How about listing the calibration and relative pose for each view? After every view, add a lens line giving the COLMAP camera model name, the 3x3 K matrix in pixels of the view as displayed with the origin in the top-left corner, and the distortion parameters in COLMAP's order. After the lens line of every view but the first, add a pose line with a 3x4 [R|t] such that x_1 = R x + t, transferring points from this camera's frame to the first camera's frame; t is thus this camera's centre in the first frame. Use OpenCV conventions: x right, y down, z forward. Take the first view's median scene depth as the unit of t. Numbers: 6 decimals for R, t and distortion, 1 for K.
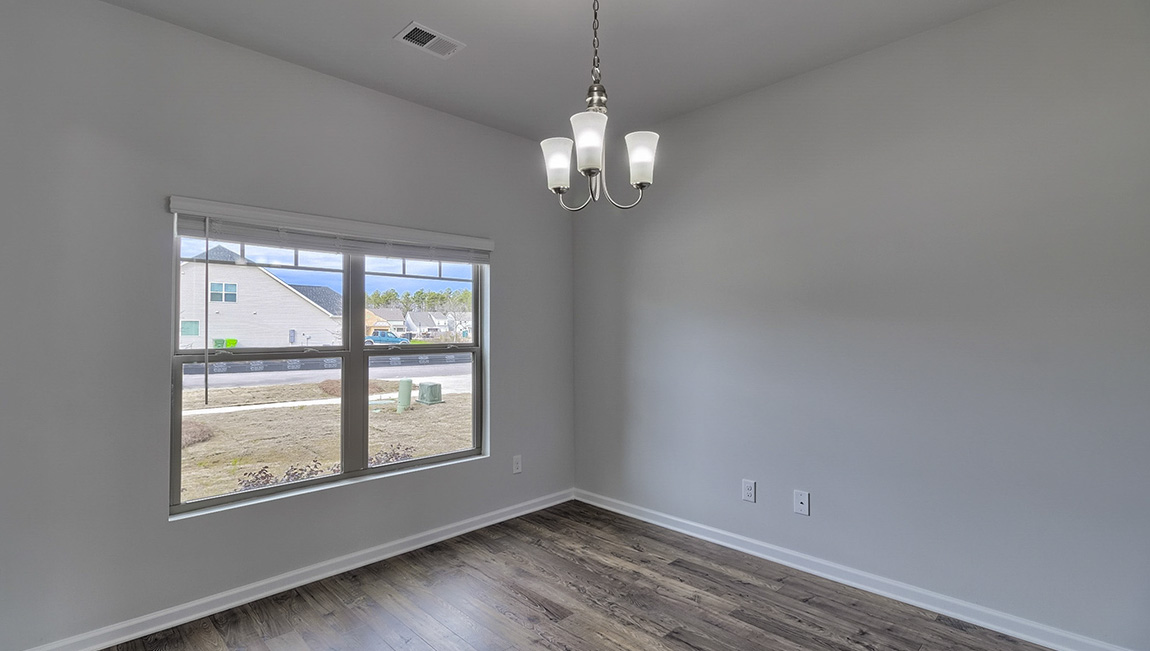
lens RADIAL K [[532.1, 0, 561.0], [0, 532.1, 316.7], [0, 0, 1]] dist [-0.002374, -0.000226]
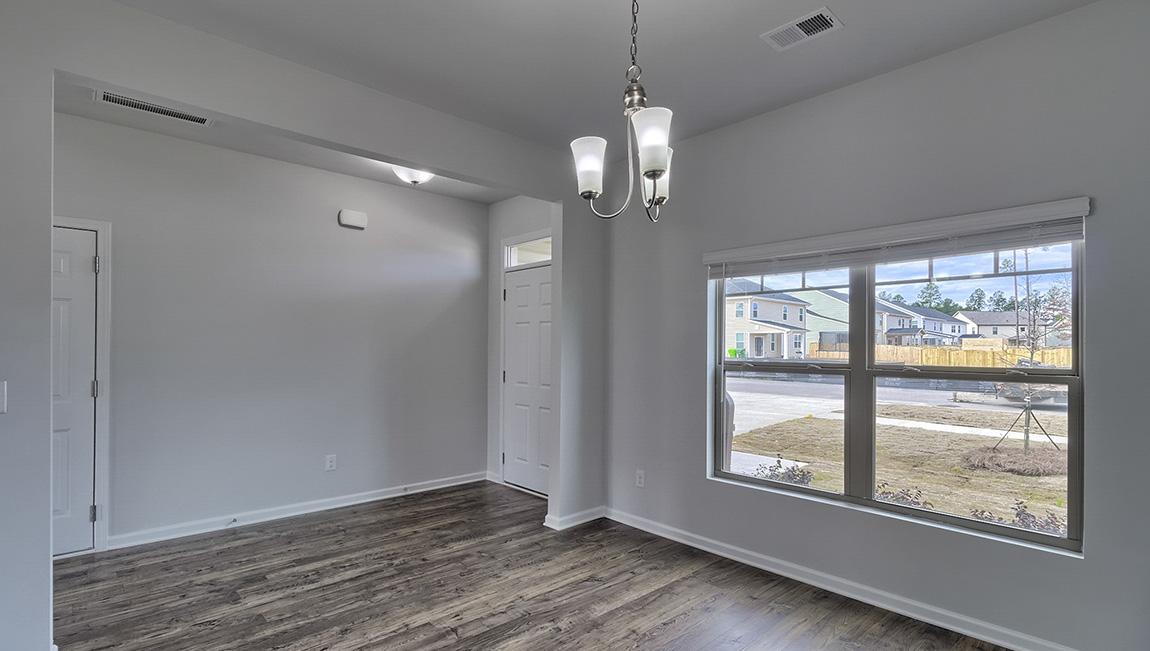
lens RADIAL K [[548.5, 0, 572.4], [0, 548.5, 345.7], [0, 0, 1]] dist [0.000400, -0.000066]
pose [[-0.025260, 0.004071, -0.999673, 0.677927], [0.021065, 0.999772, 0.003539, 0.009290], [0.999459, -0.020969, -0.025340, 0.600006]]
